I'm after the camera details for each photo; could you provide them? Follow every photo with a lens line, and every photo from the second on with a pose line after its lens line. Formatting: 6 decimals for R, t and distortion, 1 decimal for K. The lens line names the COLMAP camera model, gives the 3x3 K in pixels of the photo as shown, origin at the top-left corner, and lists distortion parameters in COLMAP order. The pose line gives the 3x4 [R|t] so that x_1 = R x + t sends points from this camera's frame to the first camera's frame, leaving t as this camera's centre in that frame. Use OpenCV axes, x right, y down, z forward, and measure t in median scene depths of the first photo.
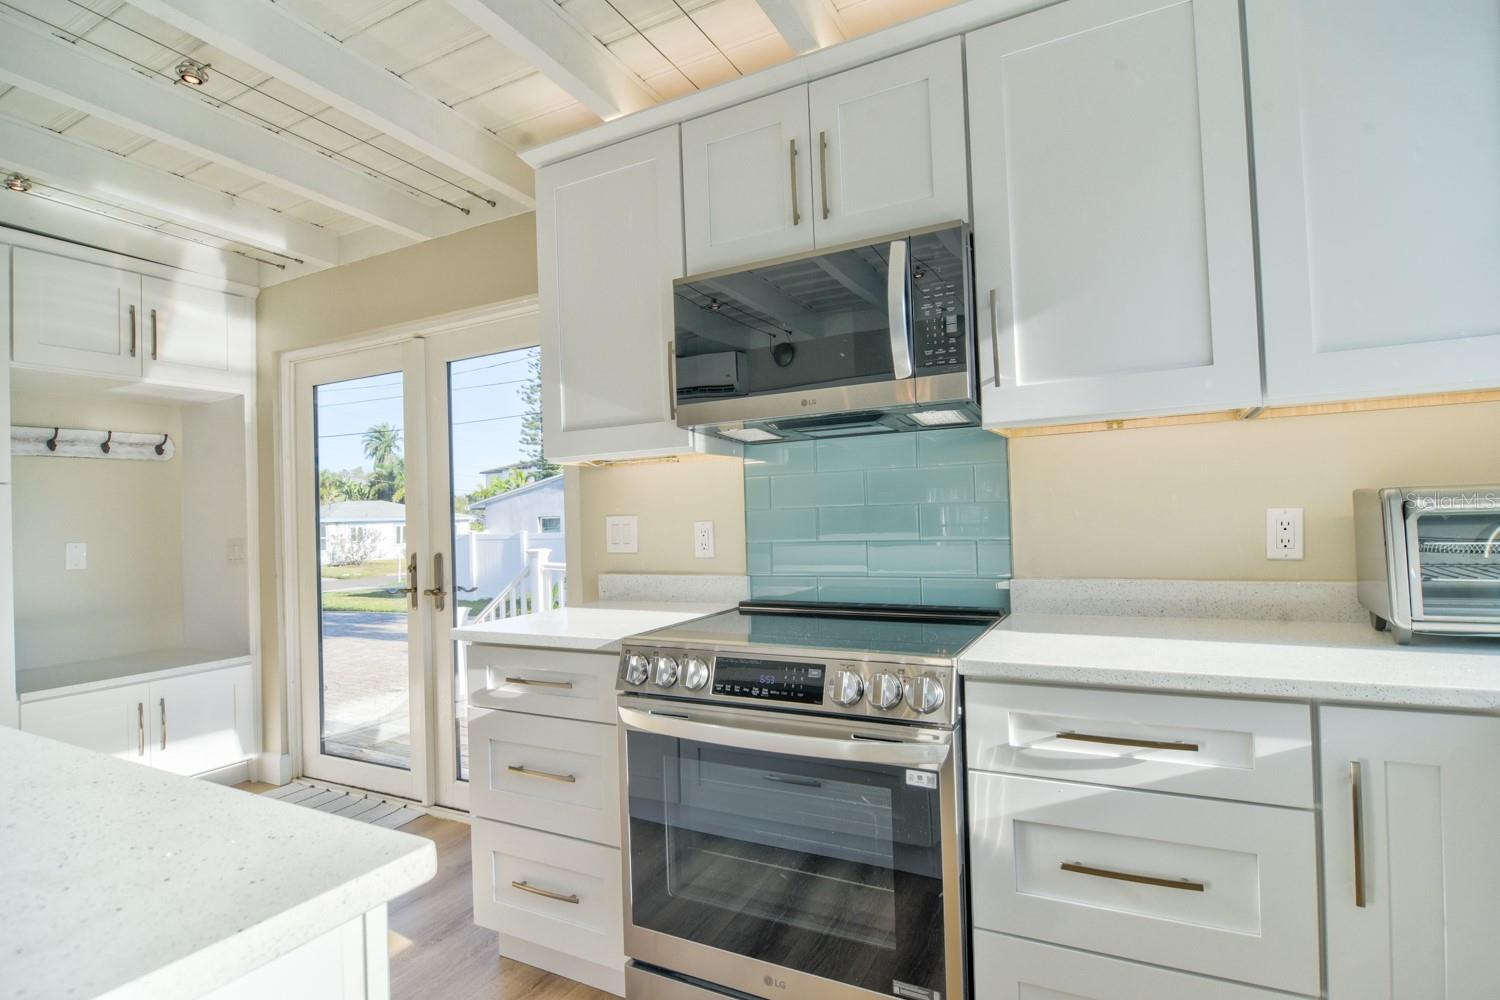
lens RADIAL K [[749.3, 0, 750.0], [0, 749.3, 500.0], [0, 0, 1]] dist [0.012823, -0.023580]
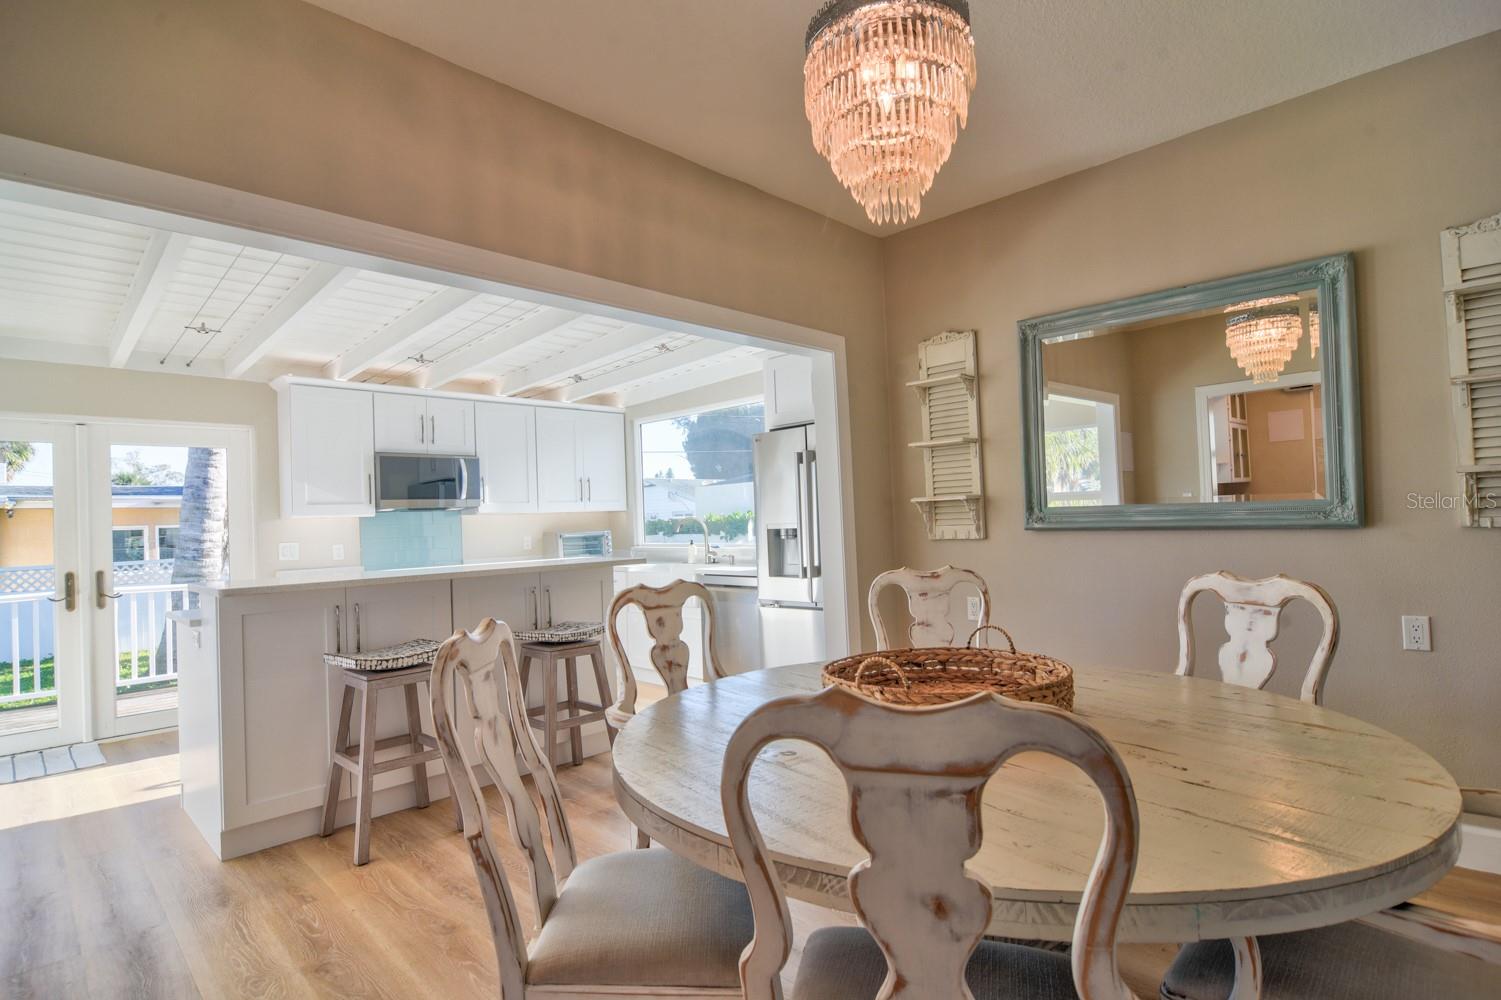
lens RADIAL K [[748.1, 0, 751.4], [0, 748.1, 504.2], [0, 0, 1]] dist [-0.001345, -0.009349]
pose [[0.293624, 0.039814, 0.955092, -2.686442], [0.006345, 0.999029, -0.043596, 0.019221], [-0.955900, 0.018861, 0.293086, -1.275478]]
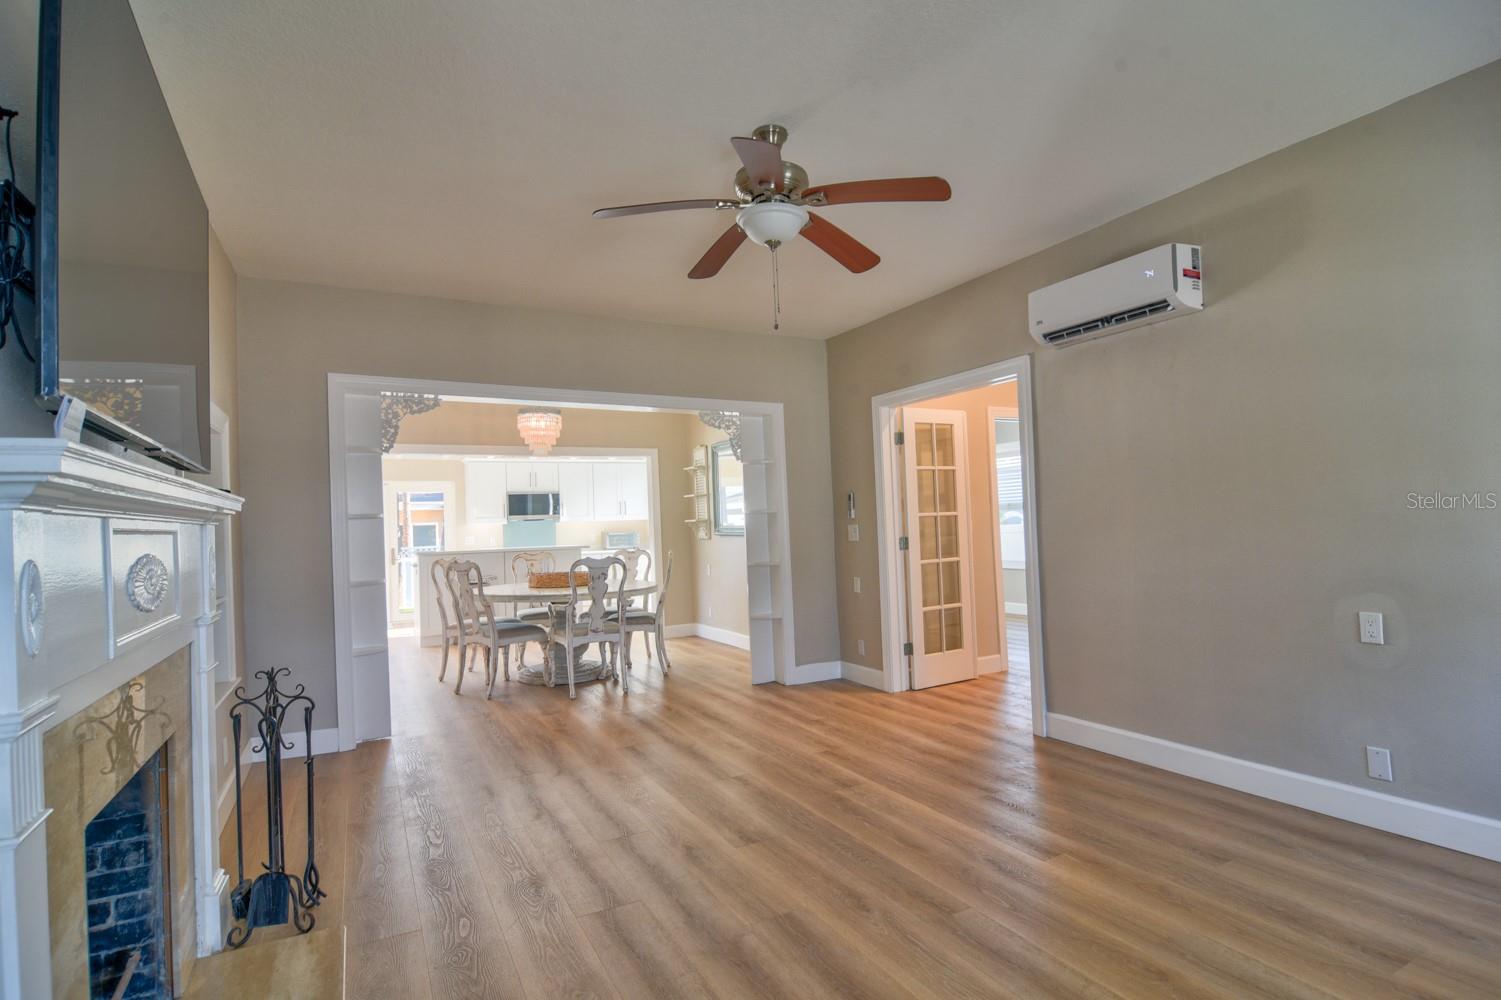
lens RADIAL K [[748.1, 0, 751.4], [0, 748.1, 504.2], [0, 0, 1]] dist [-0.001345, -0.009349]
pose [[0.567151, 0.033467, 0.822934, -4.239188], [-0.004189, 0.999278, -0.037751, -0.014602], [-0.823603, 0.017964, 0.566882, -4.217257]]
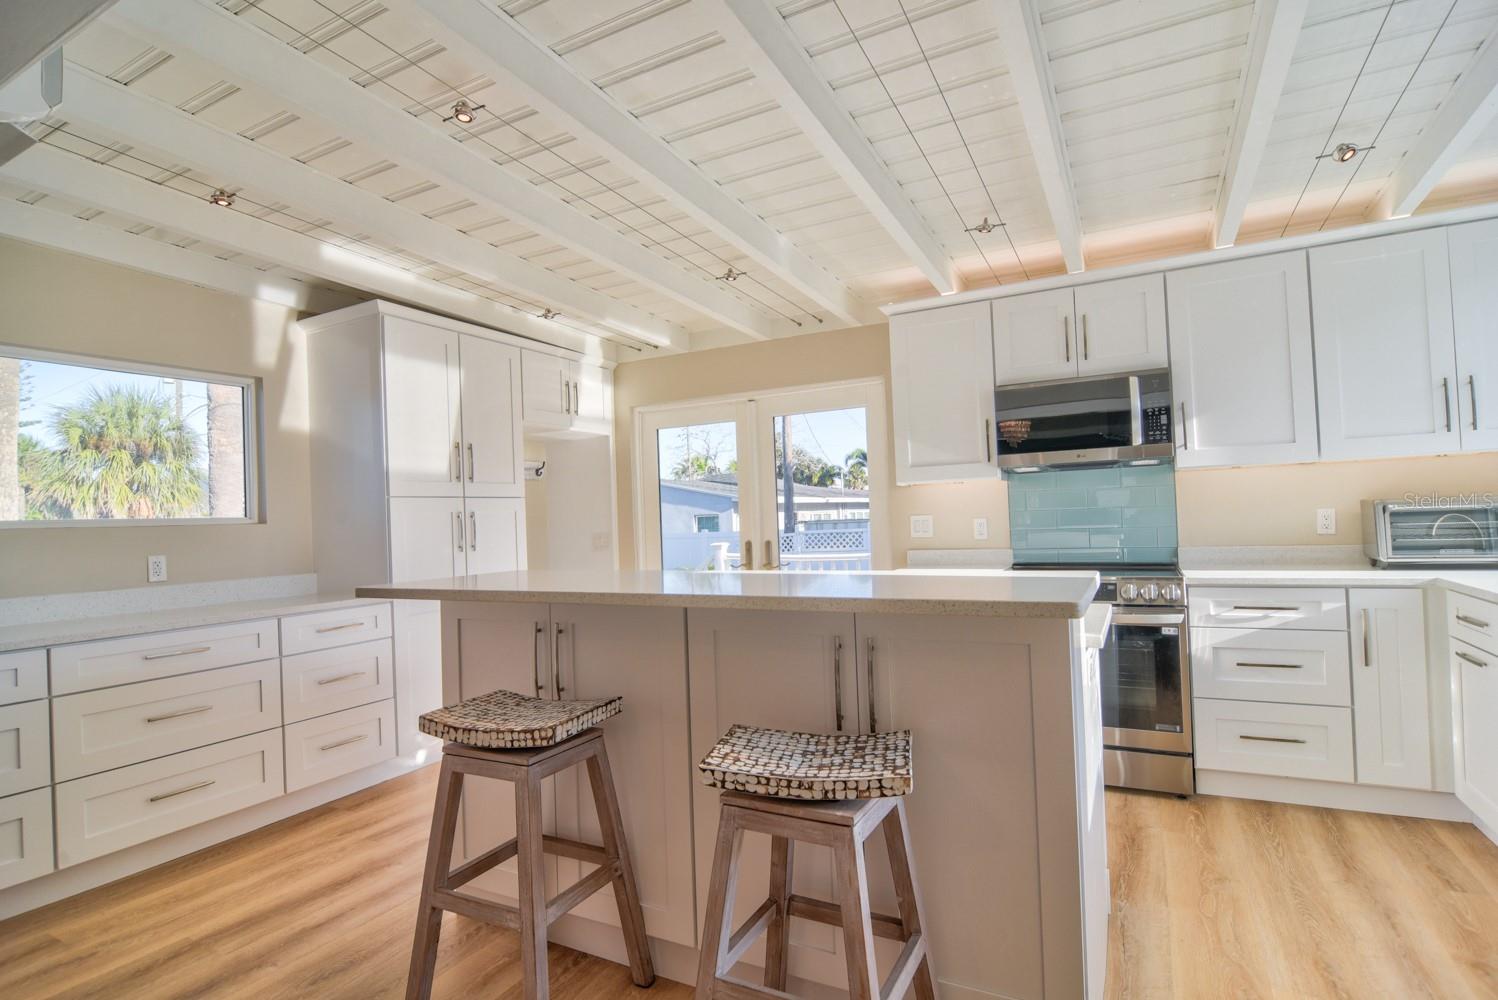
lens RADIAL K [[746.6, 0, 749.9], [0, 746.6, 504.2], [0, 0, 1]] dist [-0.001345, -0.009349]
pose [[0.999986, -0.005018, -0.001401, -0.825971], [0.005022, 0.999984, 0.002464, -0.014419], [0.001389, -0.002471, 0.999996, -0.992493]]
